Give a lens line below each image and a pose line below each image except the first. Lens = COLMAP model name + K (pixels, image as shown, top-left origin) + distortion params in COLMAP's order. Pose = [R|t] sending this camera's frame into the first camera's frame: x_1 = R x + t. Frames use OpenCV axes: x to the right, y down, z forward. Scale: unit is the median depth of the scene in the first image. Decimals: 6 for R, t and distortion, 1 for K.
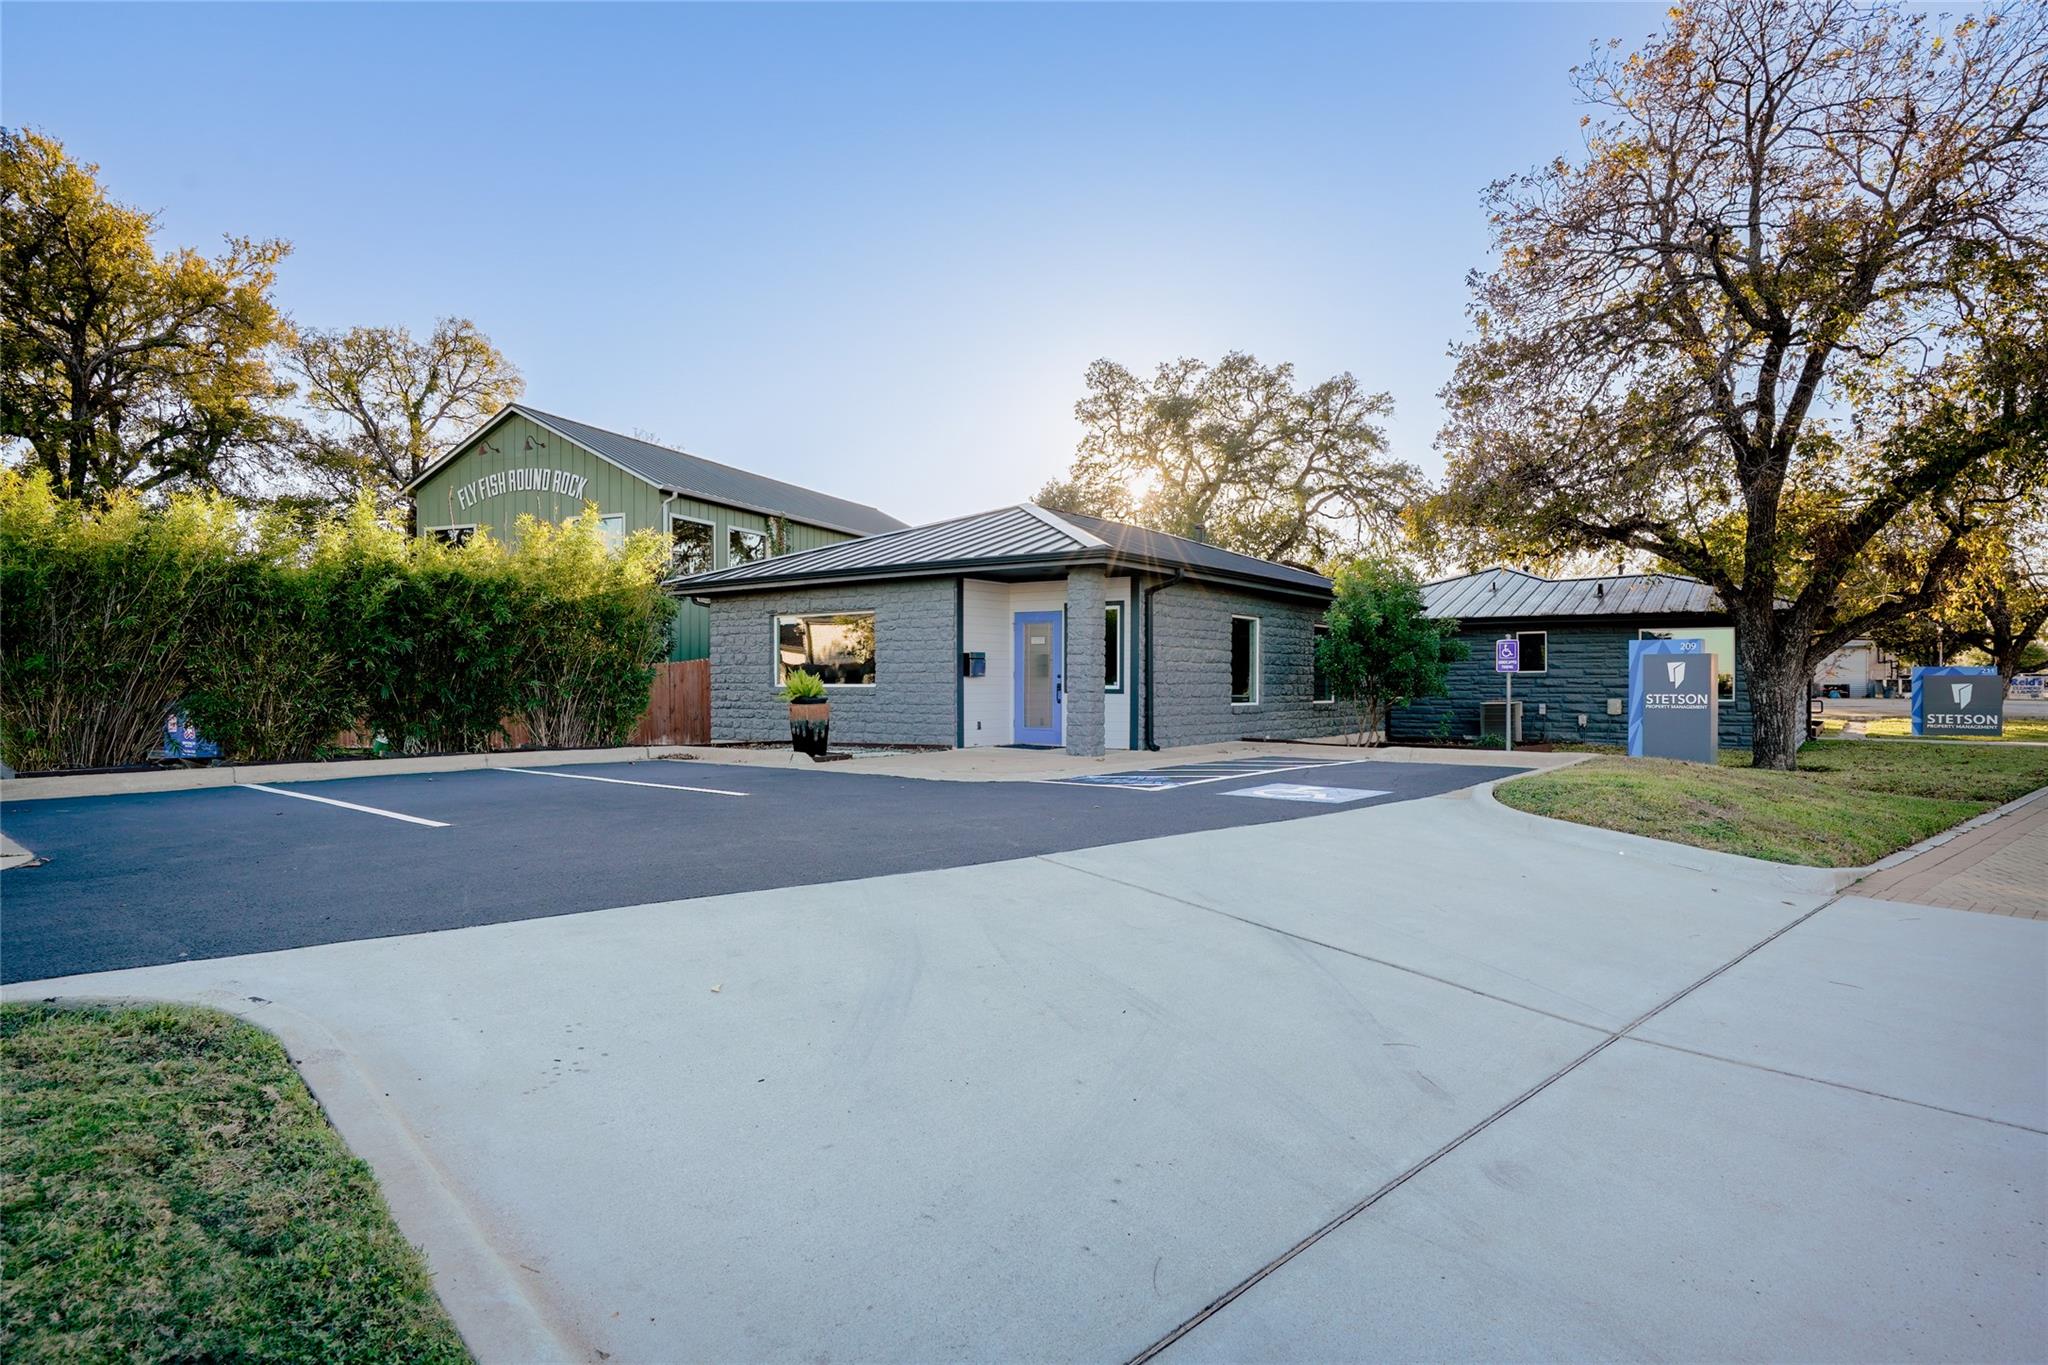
lens RADIAL K [[1156.4, 0, 1031.4], [0, 1156.4, 680.8], [0, 0, 1]] dist [-0.000129, -0.000504]
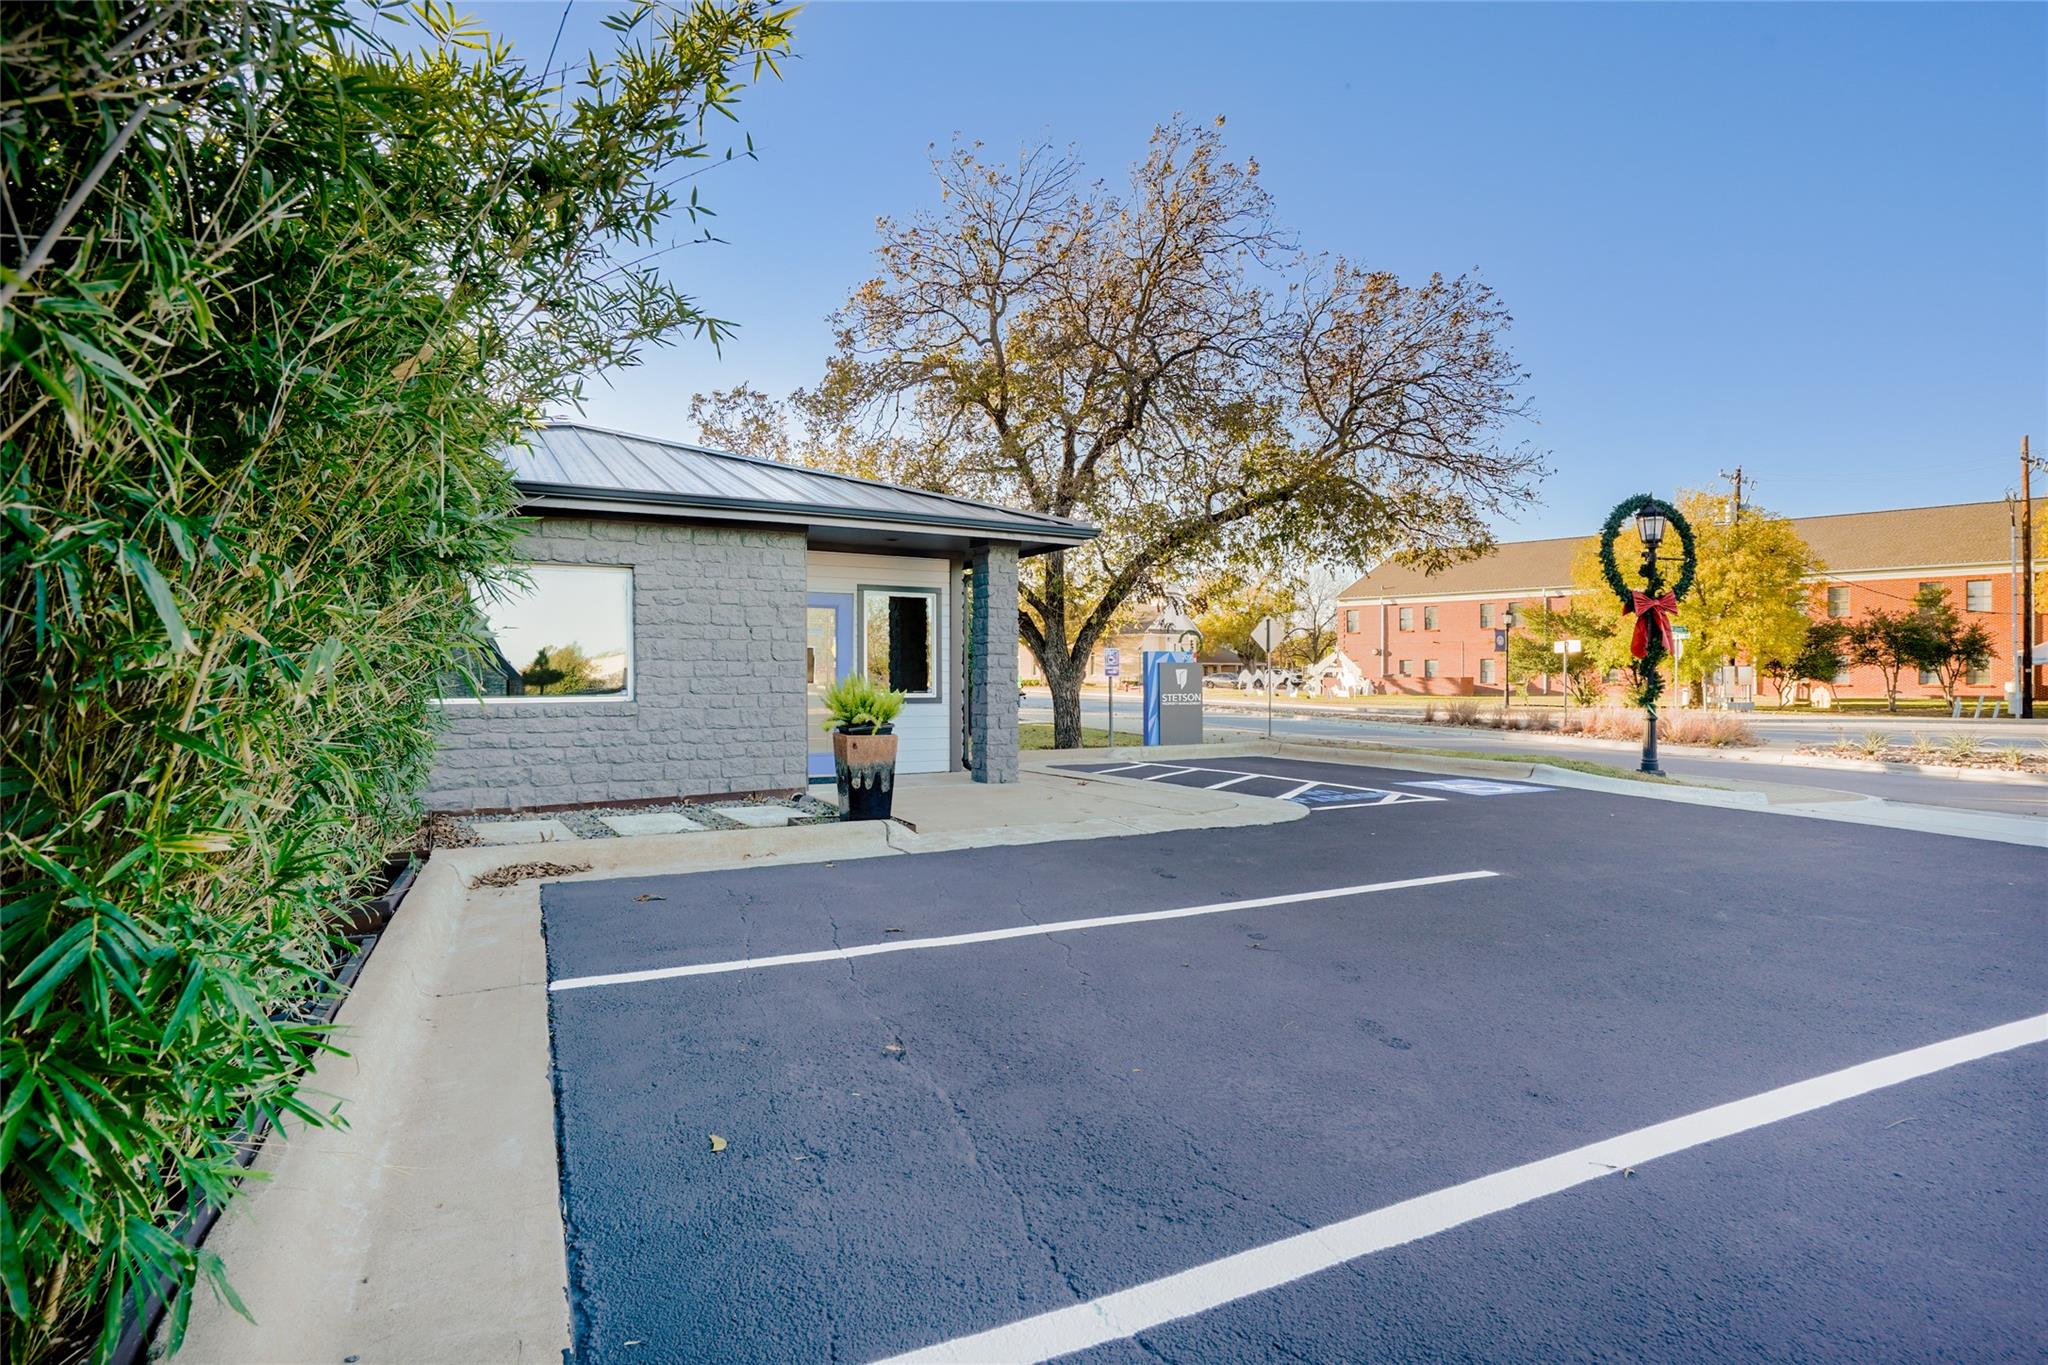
lens RADIAL K [[1066.9, 0, 1020.3], [0, 1066.9, 680.3], [0, 0, 1]] dist [-0.050933, 0.000052]
pose [[0.402638, -0.002928, 0.915355, -0.463544], [0.001219, 0.999996, 0.002662, -0.005444], [-0.915359, 0.000044, 0.402640, 0.518306]]
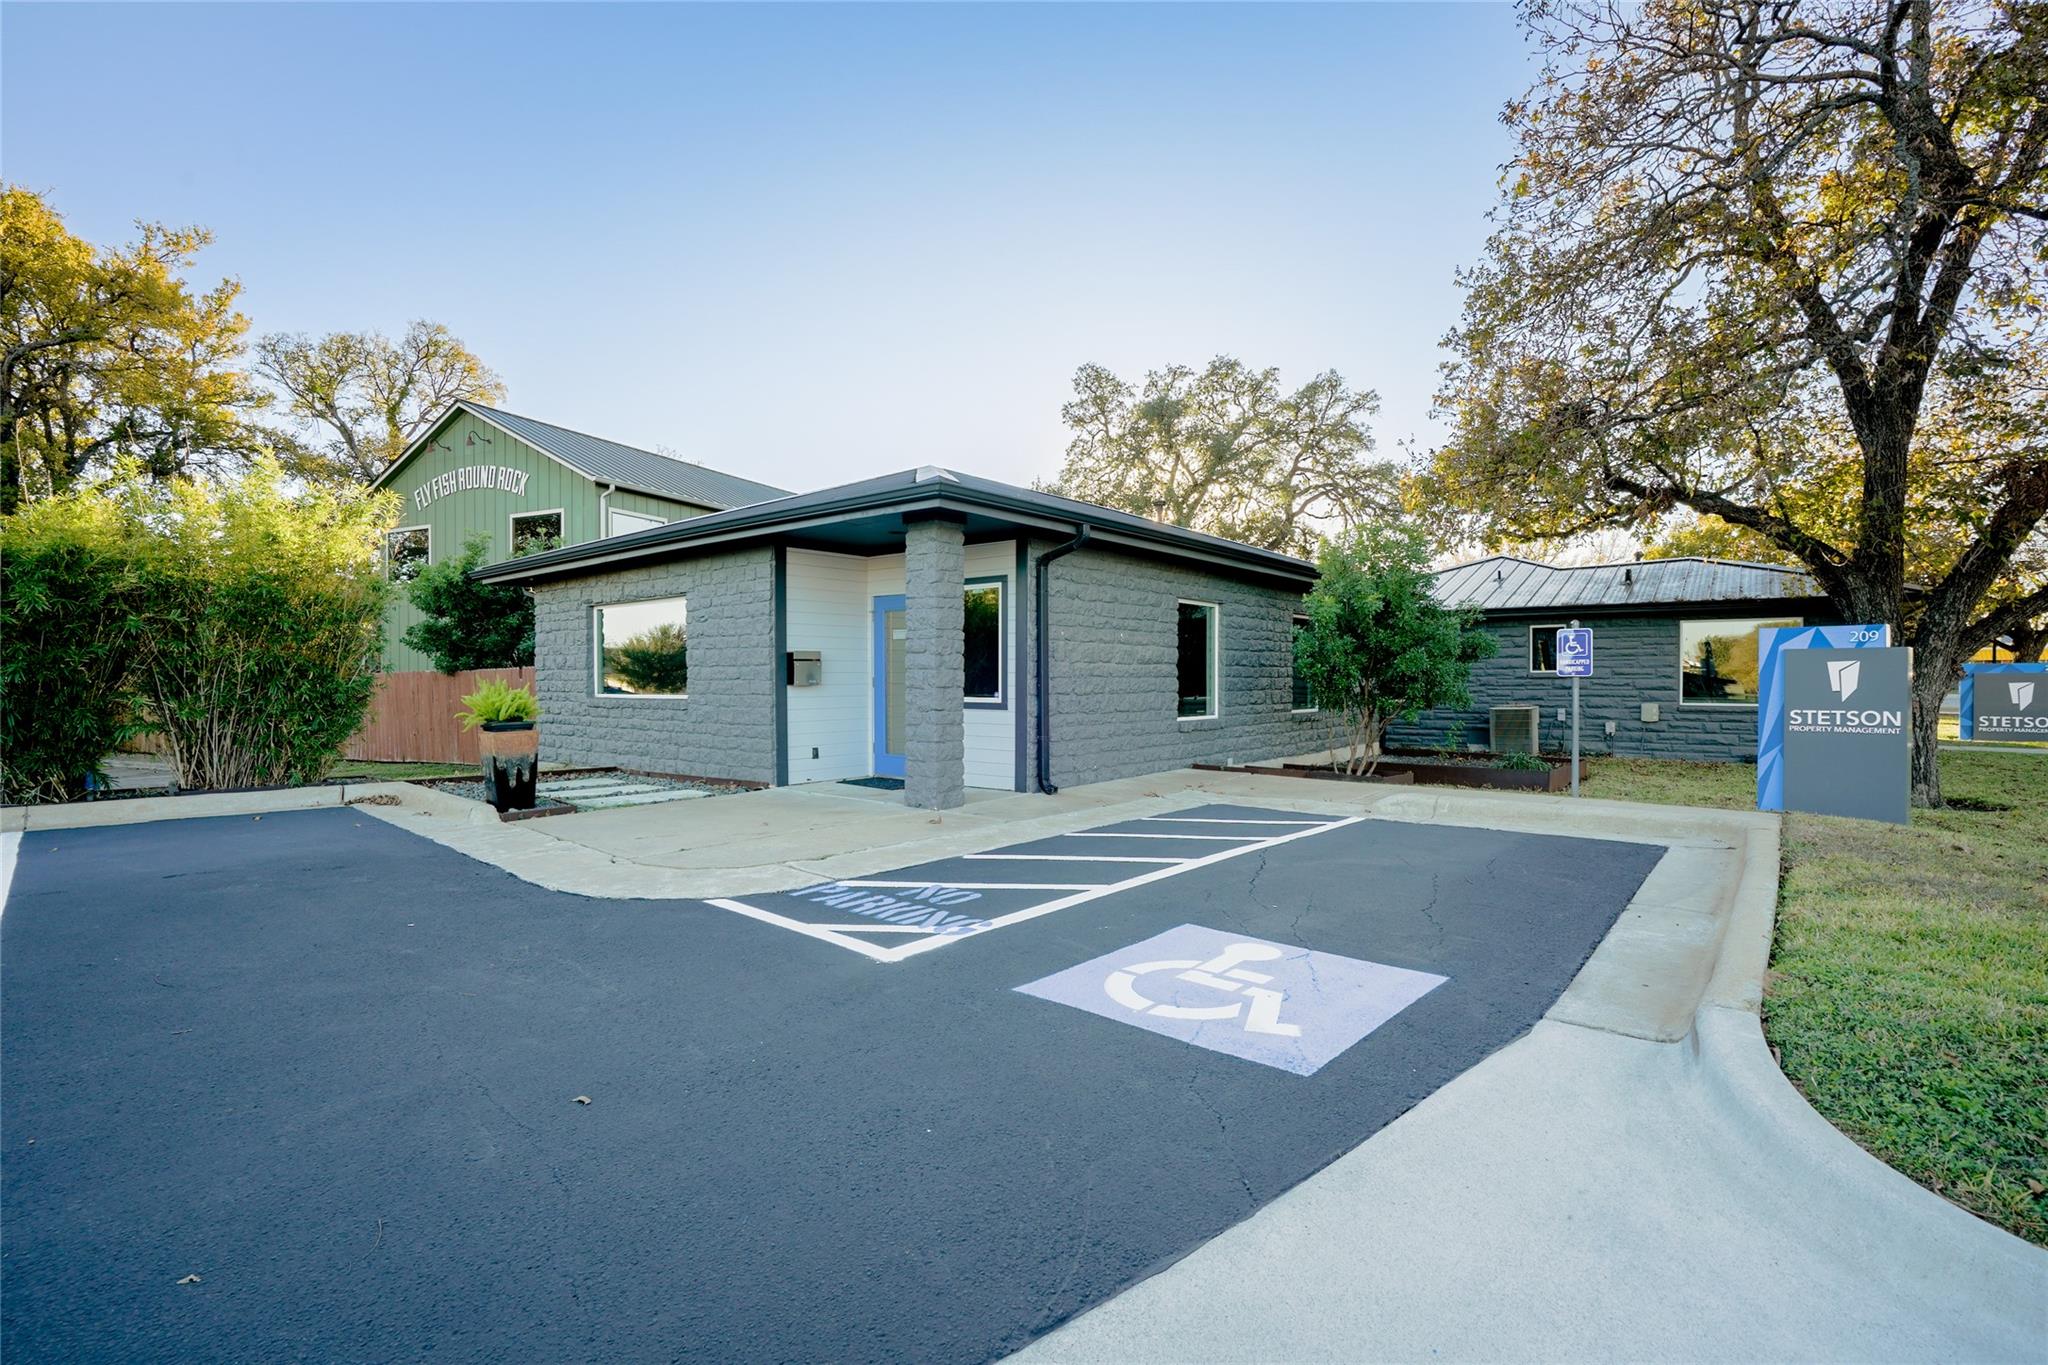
lens RADIAL K [[948.0, 0, 1021.1], [0, 948.0, 686.2], [0, 0, 1]] dist [-0.032011, 0.000863]
pose [[0.998604, -0.003368, -0.052720, 0.094131], [0.003943, 0.999934, 0.010809, -0.007205], [0.052681, -0.011002, 0.998551, 0.346867]]
